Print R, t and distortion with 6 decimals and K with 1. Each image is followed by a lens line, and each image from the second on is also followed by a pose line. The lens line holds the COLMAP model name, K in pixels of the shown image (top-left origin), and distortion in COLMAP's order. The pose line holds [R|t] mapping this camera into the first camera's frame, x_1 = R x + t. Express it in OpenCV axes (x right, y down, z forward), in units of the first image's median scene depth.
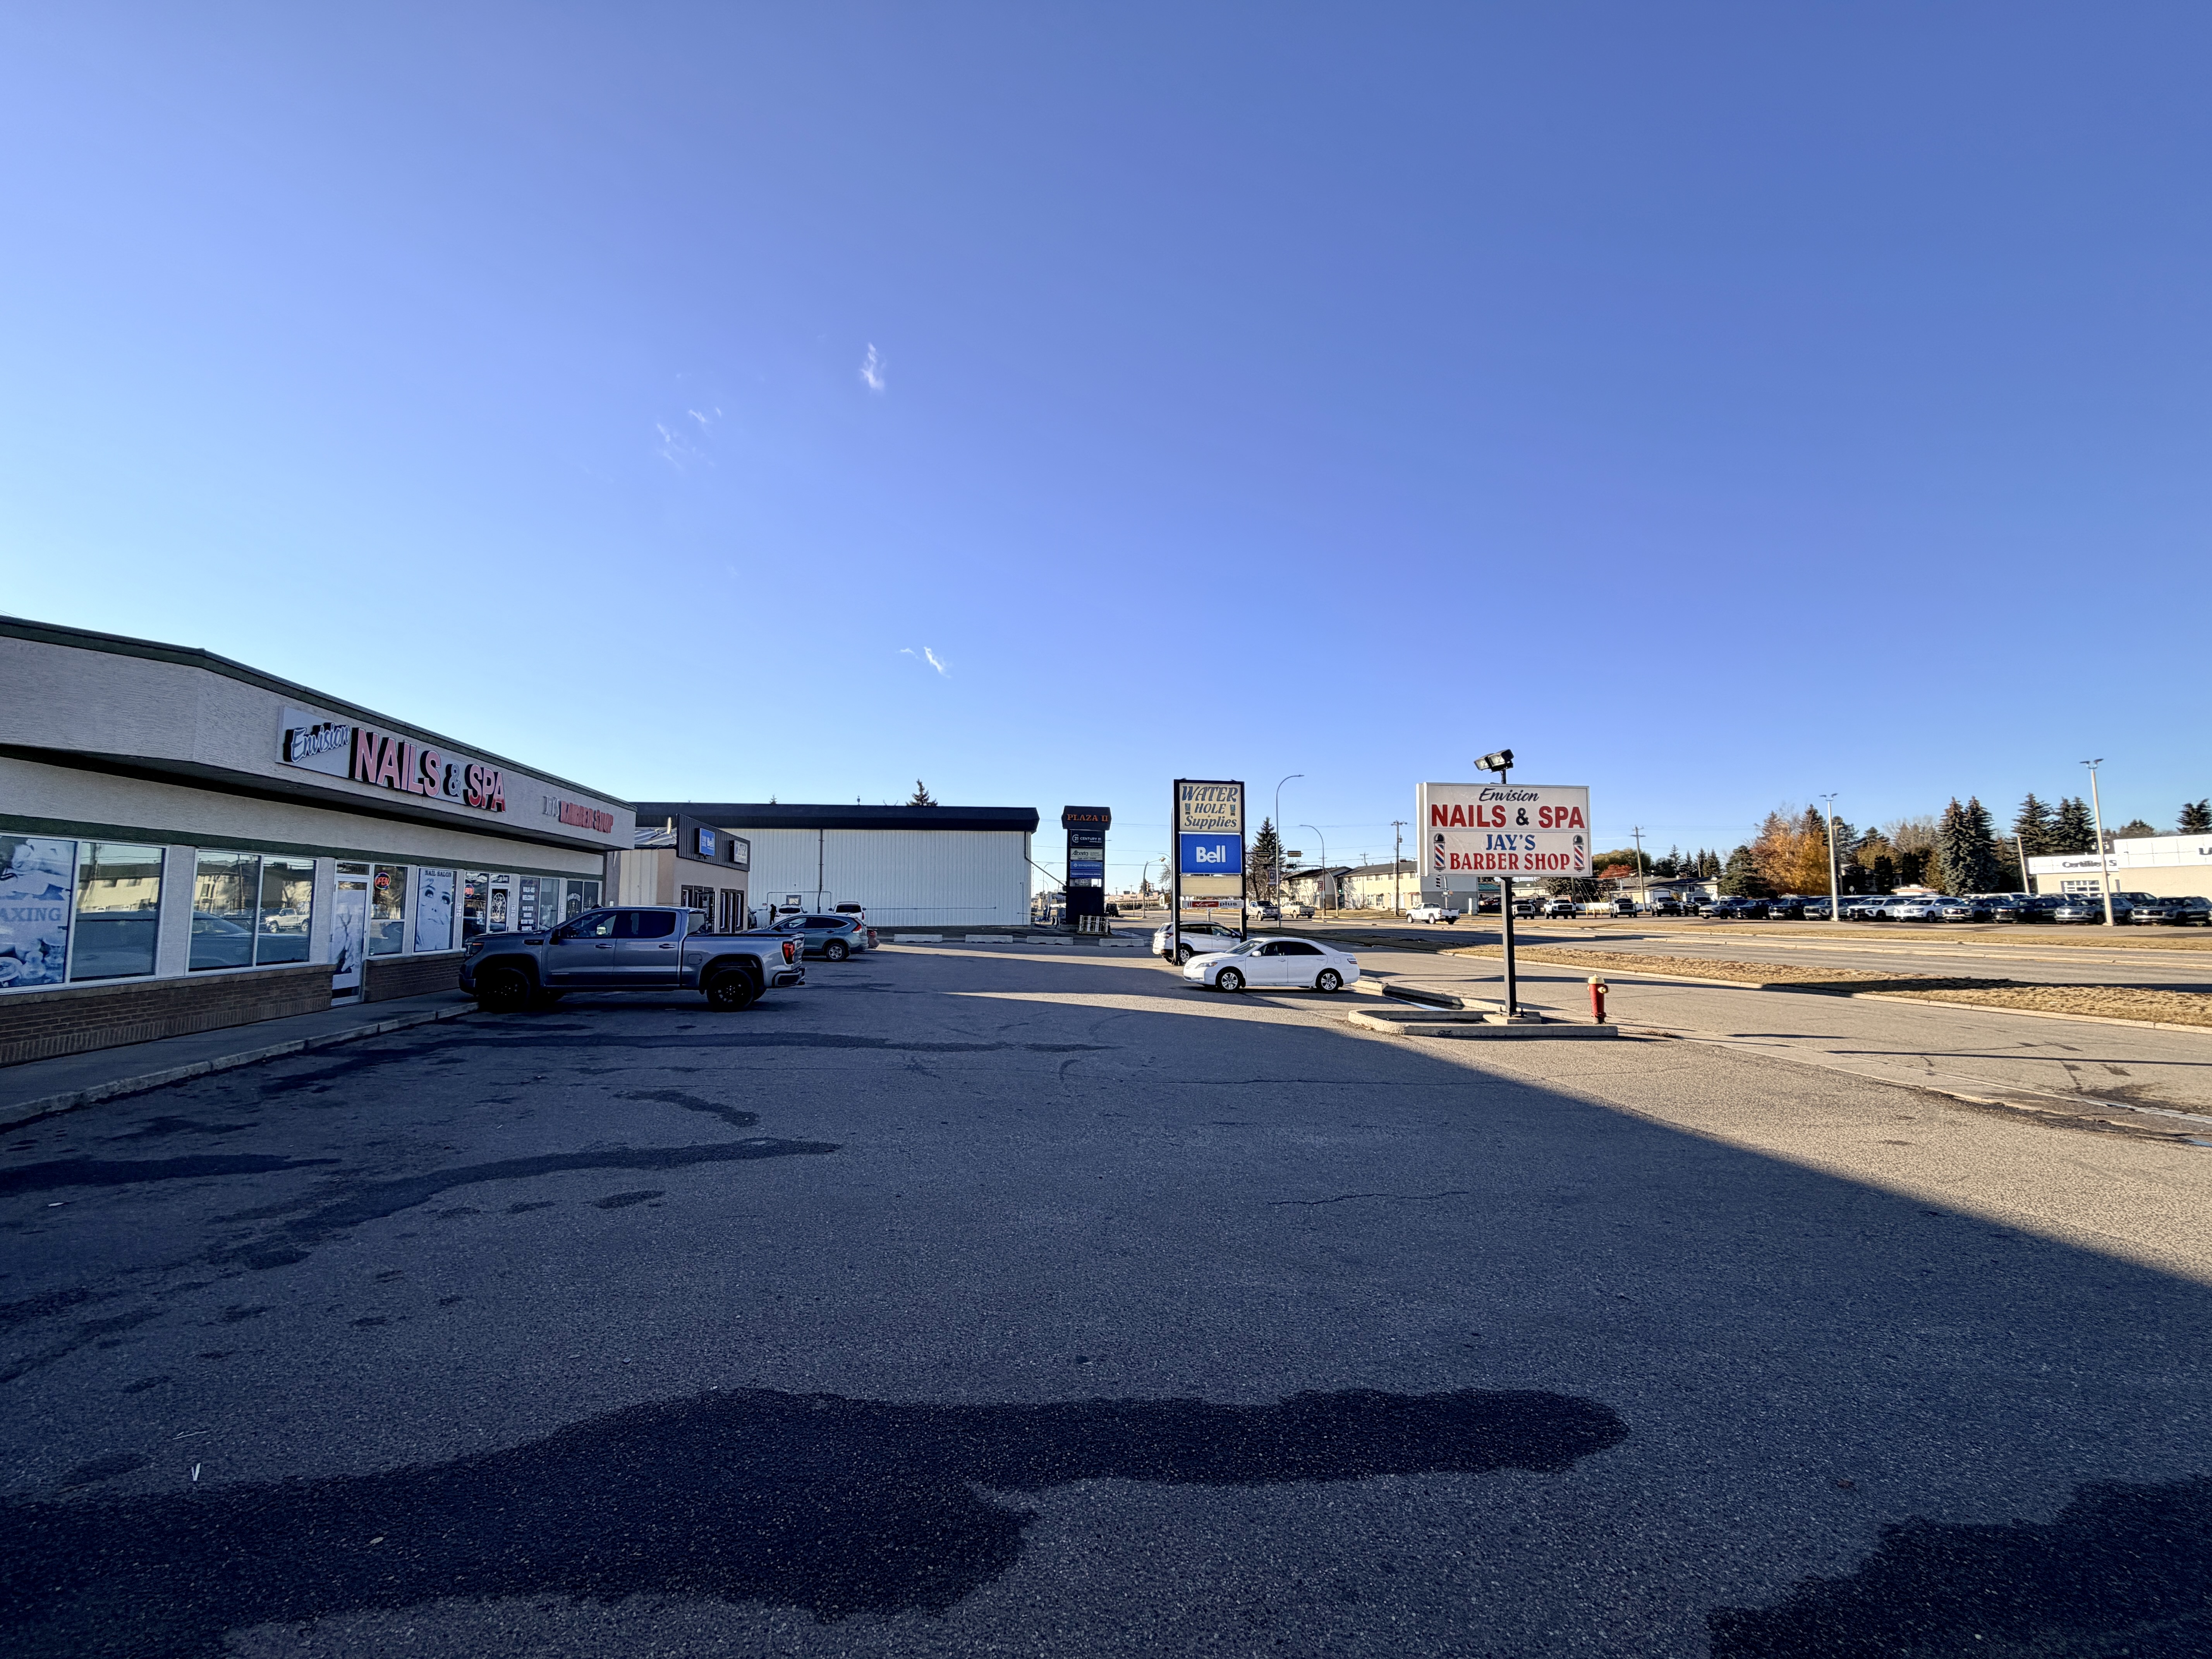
lens RADIAL K [[877.8, 0, 1105.7], [0, 877.8, 828.5], [0, 0, 1]] dist [-0.000778, 0.000317]
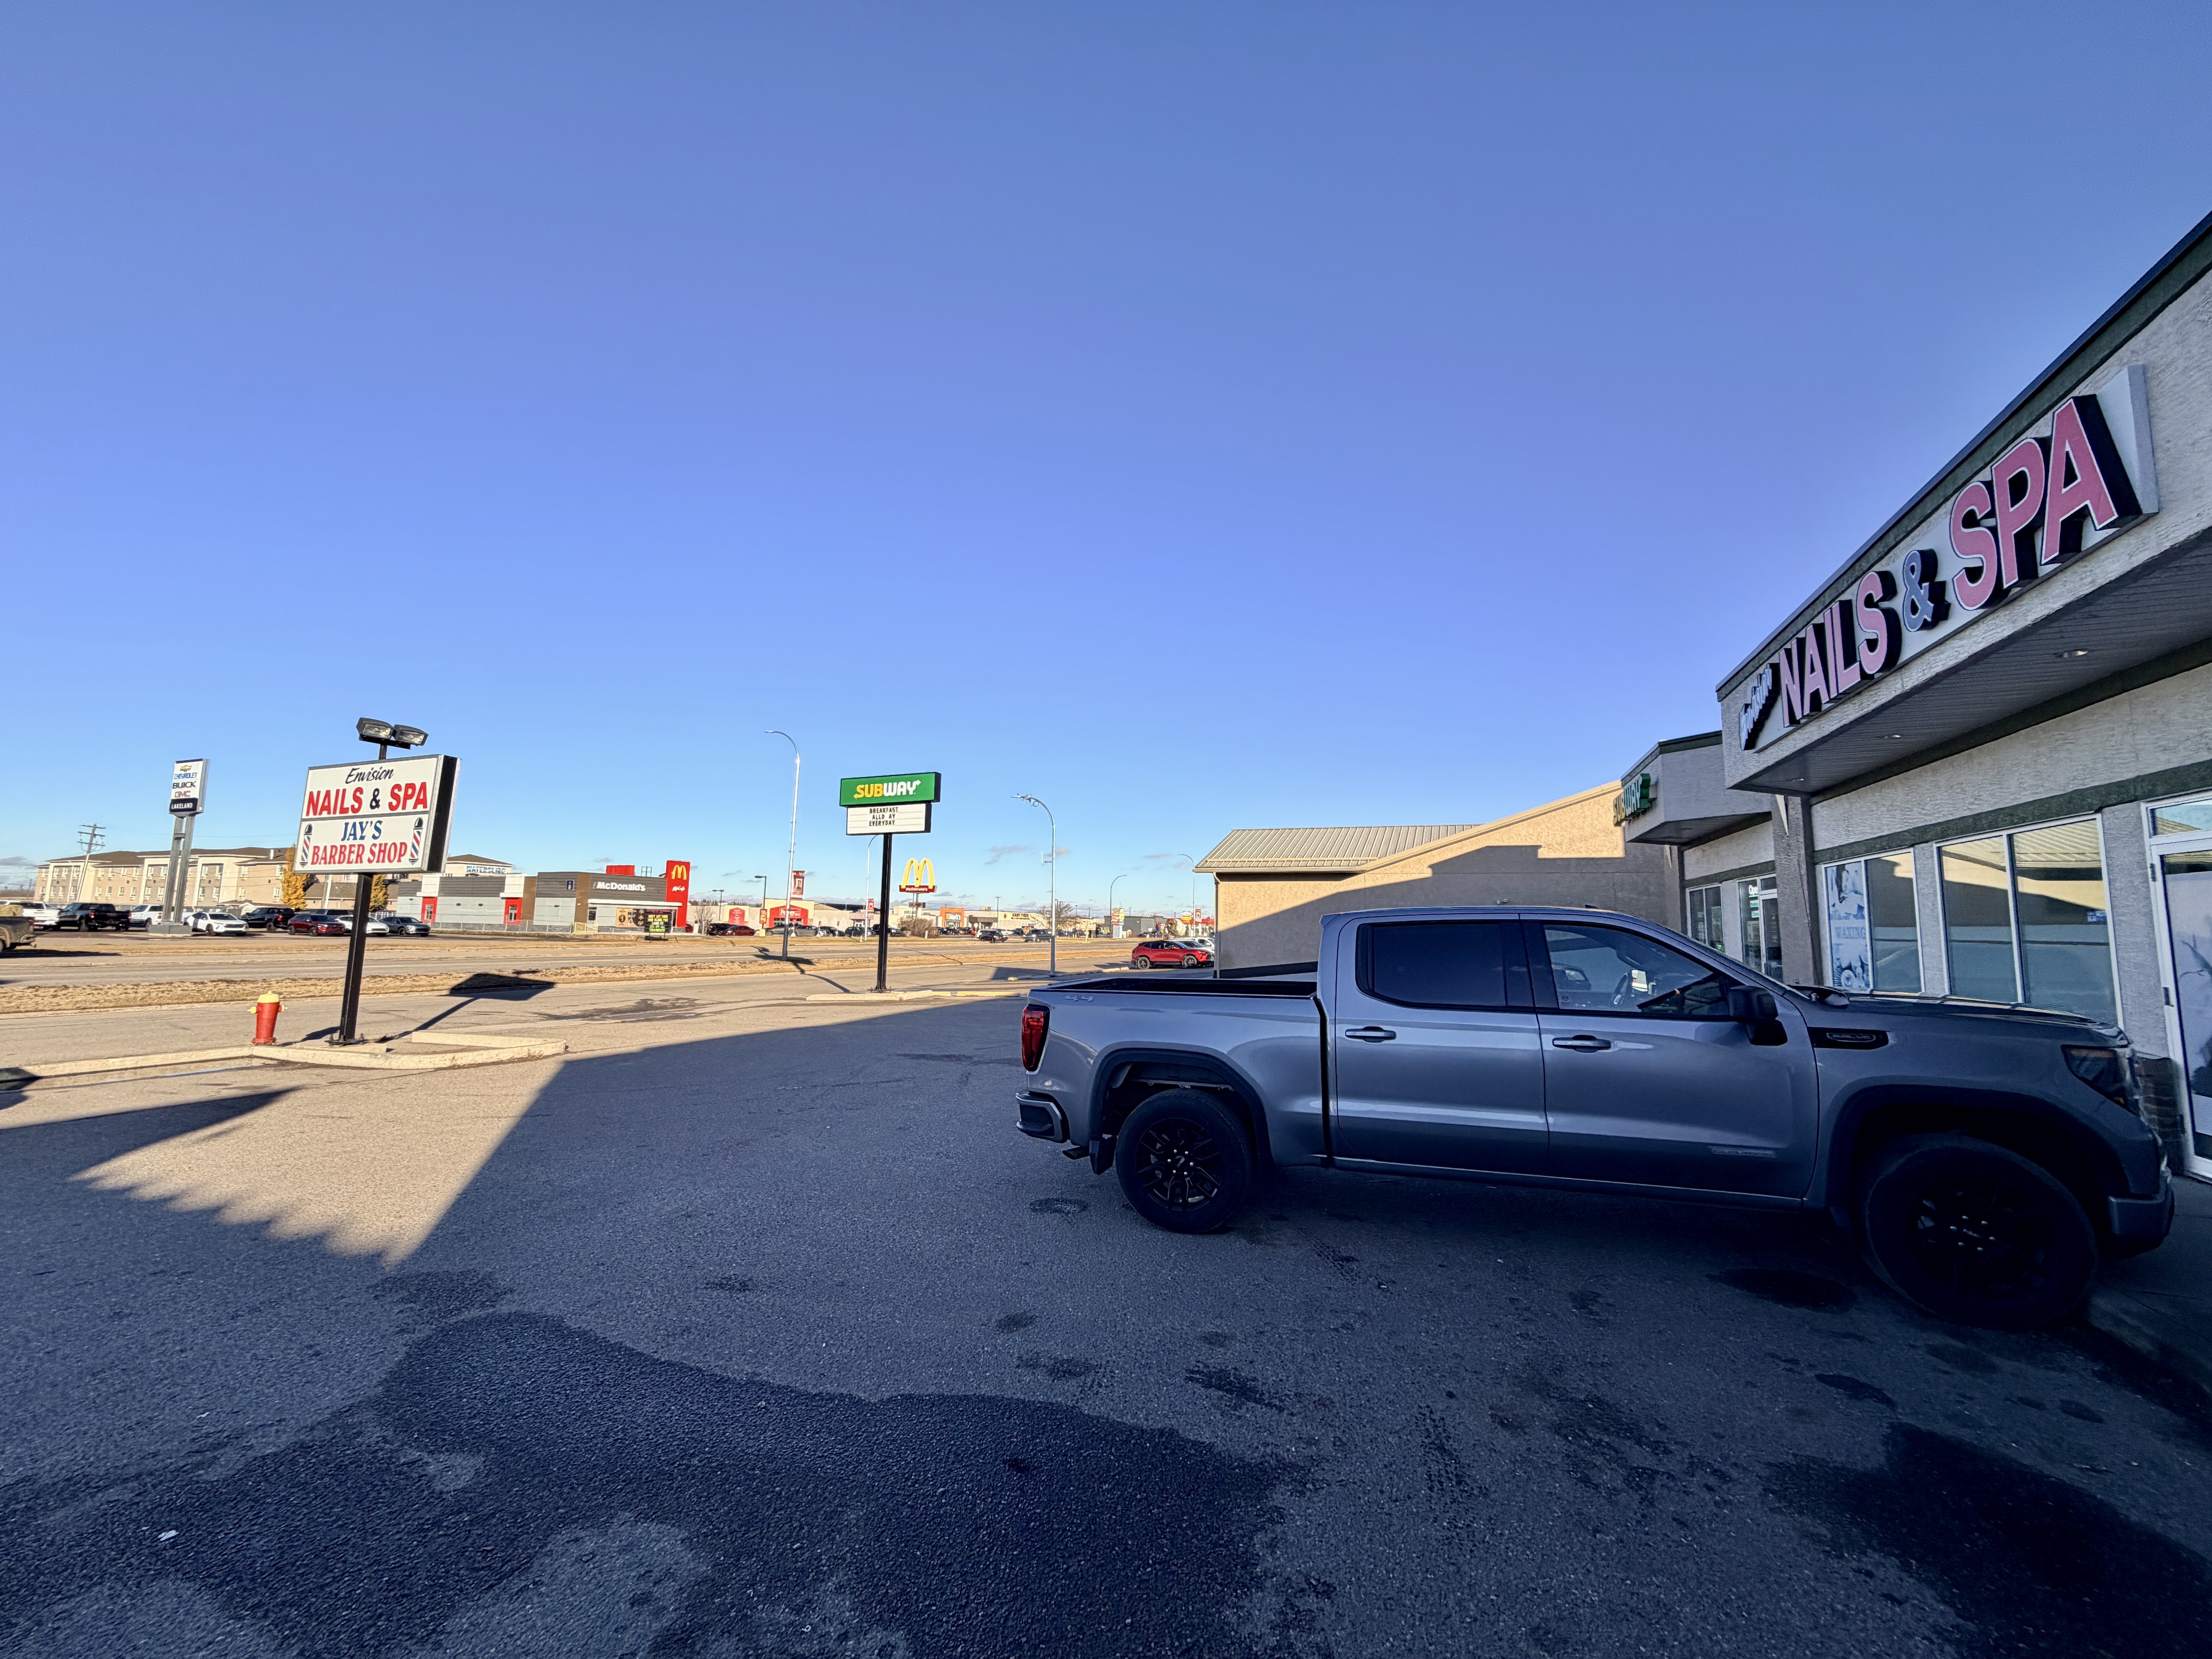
lens RADIAL K [[877.8, 0, 1096.8], [0, 877.8, 828.7], [0, 0, 1]] dist [-0.000778, 0.000317]
pose [[-0.829882, 0.056806, 0.555040, -0.726547], [-0.058968, 0.980302, -0.188498, 0.159710], [-0.554814, -0.189161, -0.810185, 1.670578]]
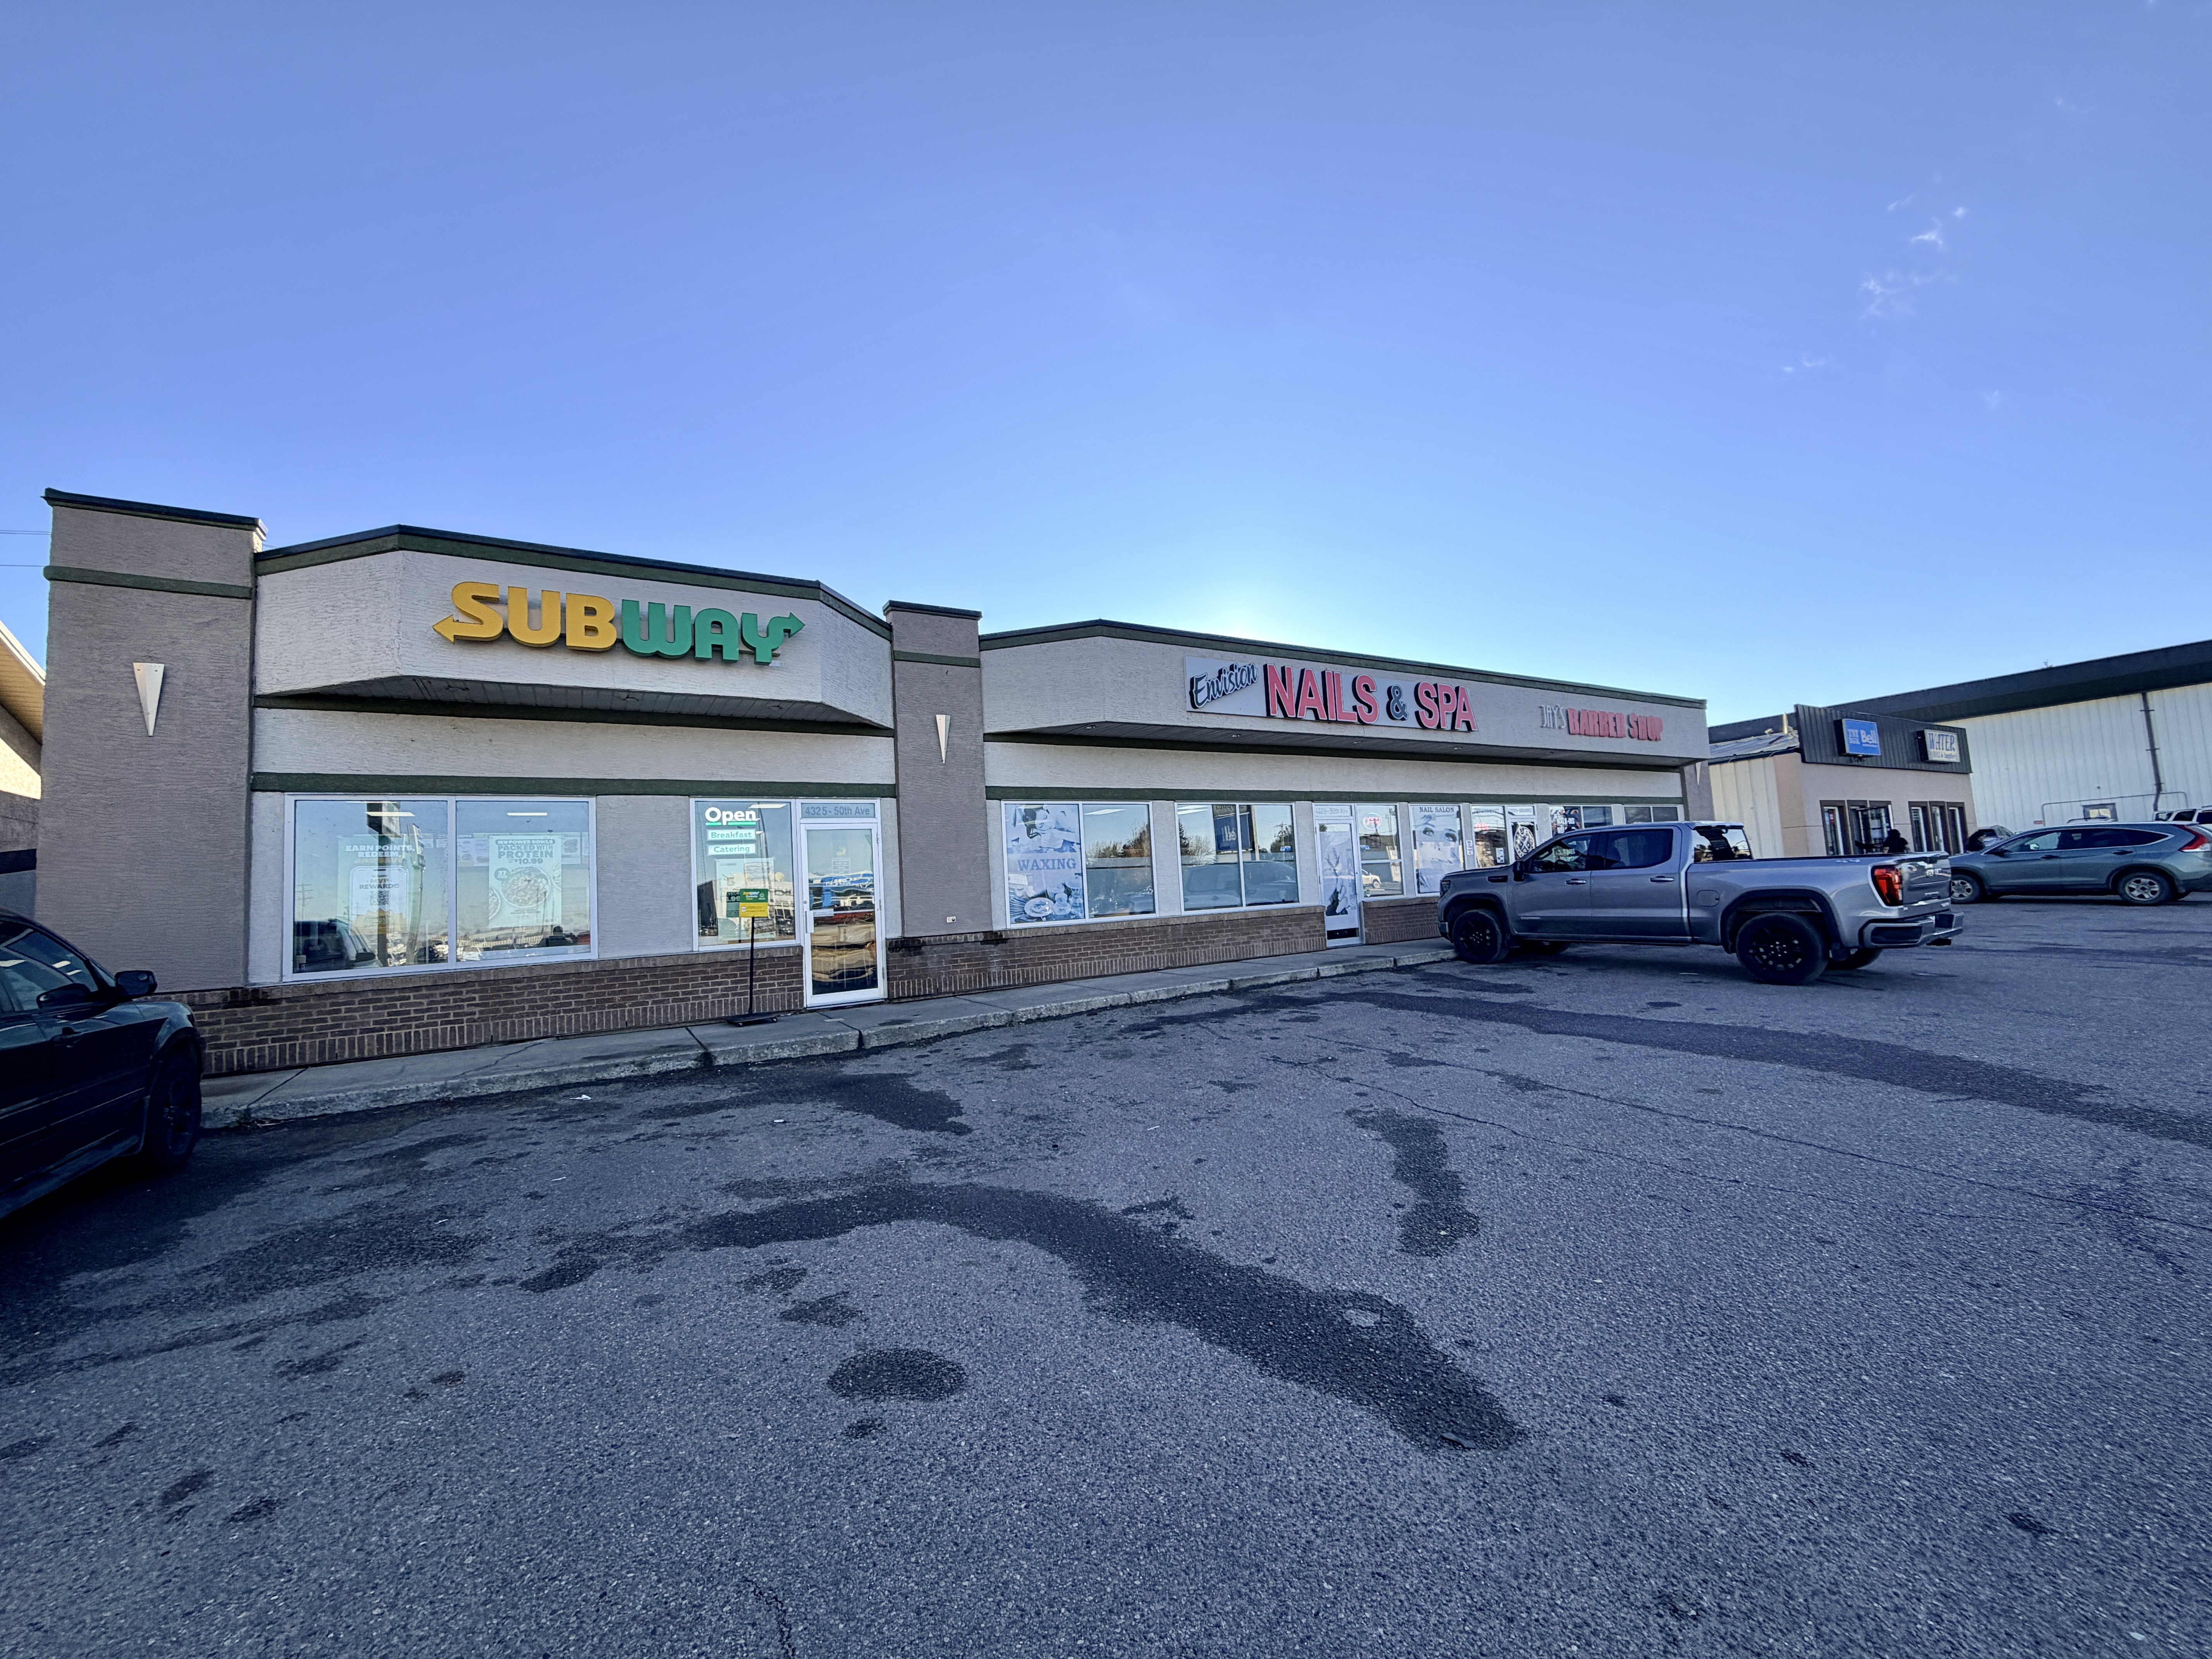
lens RADIAL K [[877.8, 0, 1096.1], [0, 877.8, 829.9], [0, 0, 1]] dist [-0.000778, 0.000317]
pose [[0.335663, -0.080972, -0.938496, -0.014435], [0.138586, 0.989702, -0.035823, 0.070799], [0.931732, -0.118038, 0.343428, 0.433351]]
